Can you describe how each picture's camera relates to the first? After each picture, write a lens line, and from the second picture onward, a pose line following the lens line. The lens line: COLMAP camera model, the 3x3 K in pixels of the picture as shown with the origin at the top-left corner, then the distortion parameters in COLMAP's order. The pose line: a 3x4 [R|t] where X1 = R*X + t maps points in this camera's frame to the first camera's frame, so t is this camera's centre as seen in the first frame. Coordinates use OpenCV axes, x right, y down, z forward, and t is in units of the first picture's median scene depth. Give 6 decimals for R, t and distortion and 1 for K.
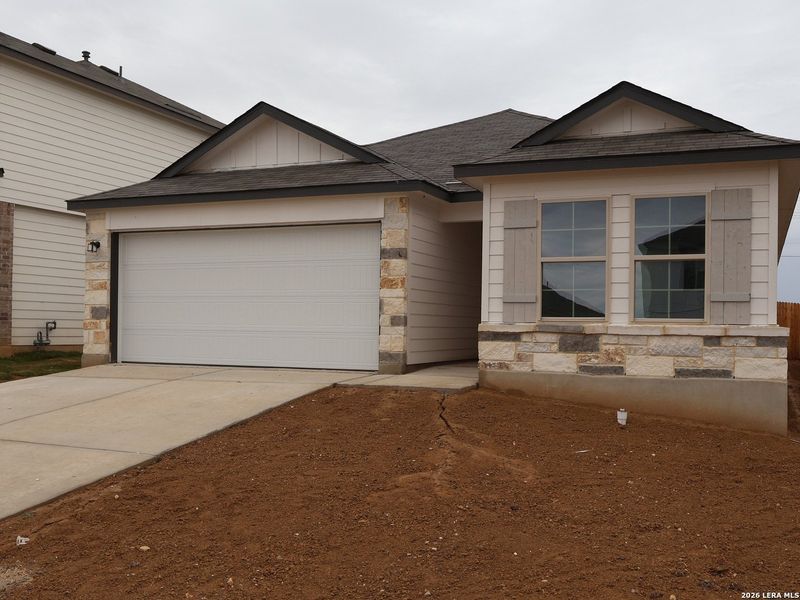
lens RADIAL K [[782.4, 0, 444.6], [0, 782.4, 321.8], [0, 0, 1]] dist [-0.000966, 0.001341]
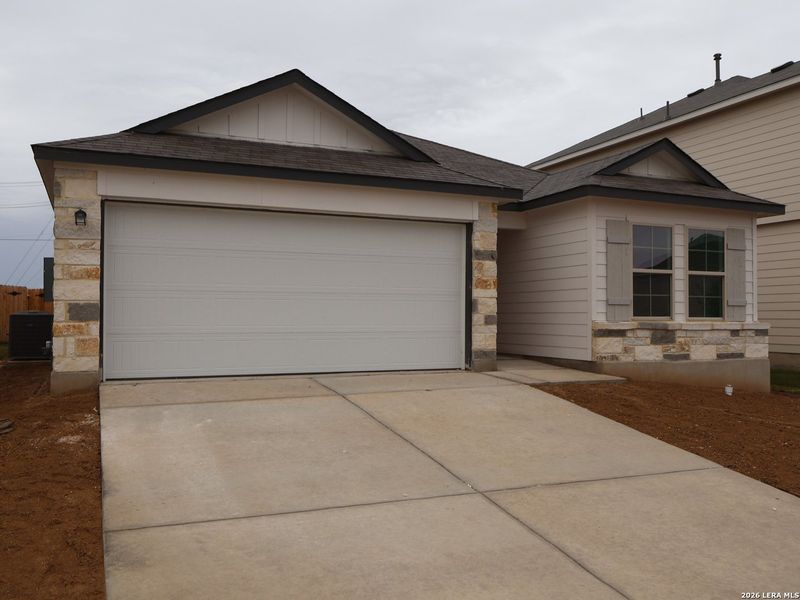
lens RADIAL K [[707.5, 0, 400.0], [0, 707.5, 300.0], [0, 0, 1]] dist [-0.000942, 0.005493]
pose [[0.703502, 0.004990, 0.710675, -0.934171], [-0.001675, 0.999984, -0.005364, -0.025885], [-0.710691, 0.002583, 0.703500, 0.476905]]
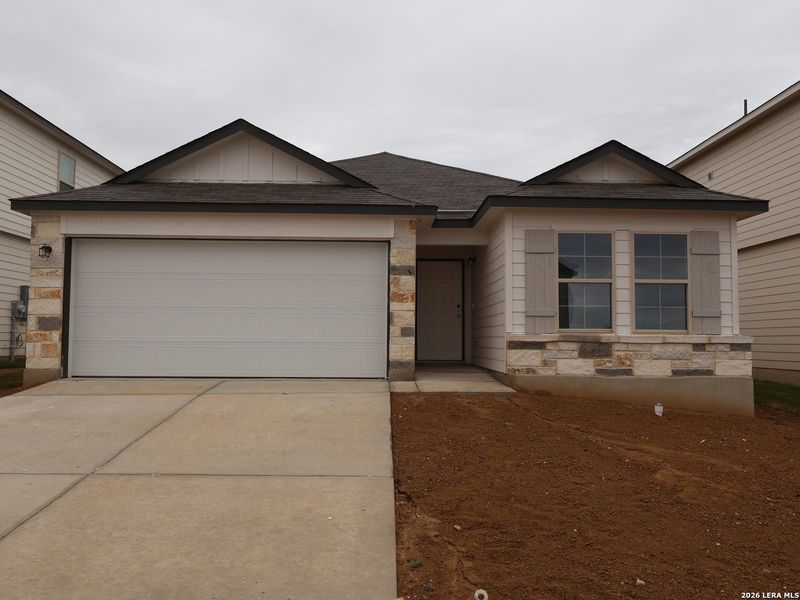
lens RADIAL K [[638.2, 0, 400.0], [0, 638.2, 300.0], [0, 0, 1]] dist [-0.001576, 0.001413]
pose [[0.920293, 0.016701, 0.390873, -0.479624], [0.001694, 0.998909, -0.046669, -0.004619], [-0.391226, 0.043611, 0.919261, 0.203911]]
